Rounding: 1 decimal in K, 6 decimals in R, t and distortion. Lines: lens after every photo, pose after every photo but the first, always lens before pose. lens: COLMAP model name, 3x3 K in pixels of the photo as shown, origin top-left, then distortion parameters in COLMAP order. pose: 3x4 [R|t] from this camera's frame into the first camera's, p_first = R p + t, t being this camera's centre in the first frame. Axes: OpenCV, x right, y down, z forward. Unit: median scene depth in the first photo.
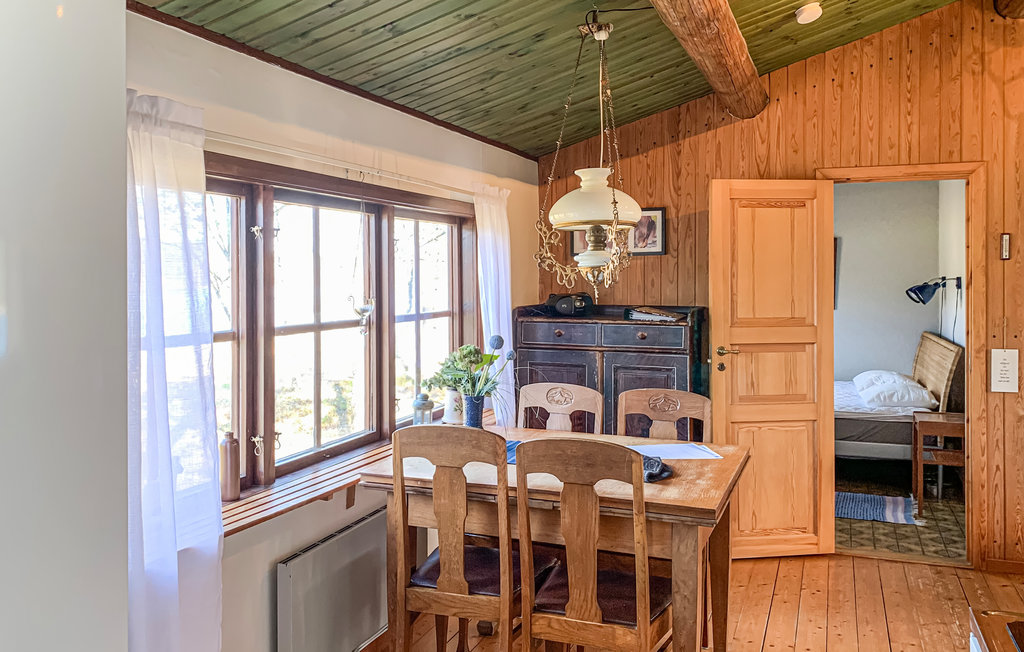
lens RADIAL K [[799.2, 0, 509.8], [0, 799.2, 257.2], [0, 0, 1]] dist [0.004518, -0.000937]
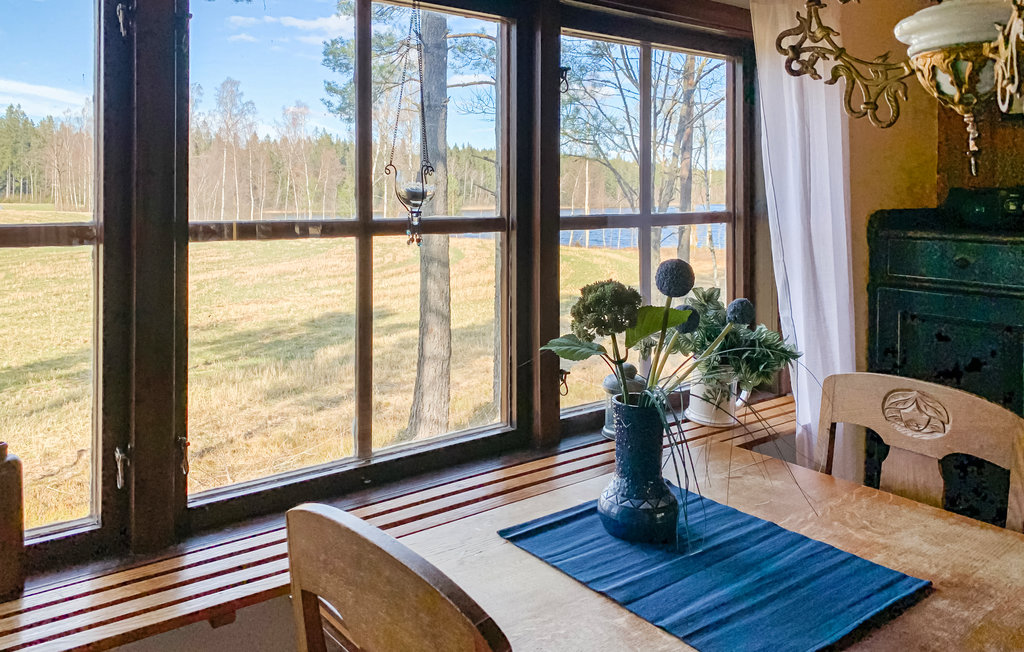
lens RADIAL K [[789.3, 0, 511.5], [0, 789.3, 190.6], [0, 0, 1]] dist [0.004661, -0.000083]
pose [[0.860775, -0.000479, -0.508986, 0.084826], [0.011107, 0.999779, 0.017843, 0.044599], [0.508865, -0.021013, 0.860590, 0.494986]]
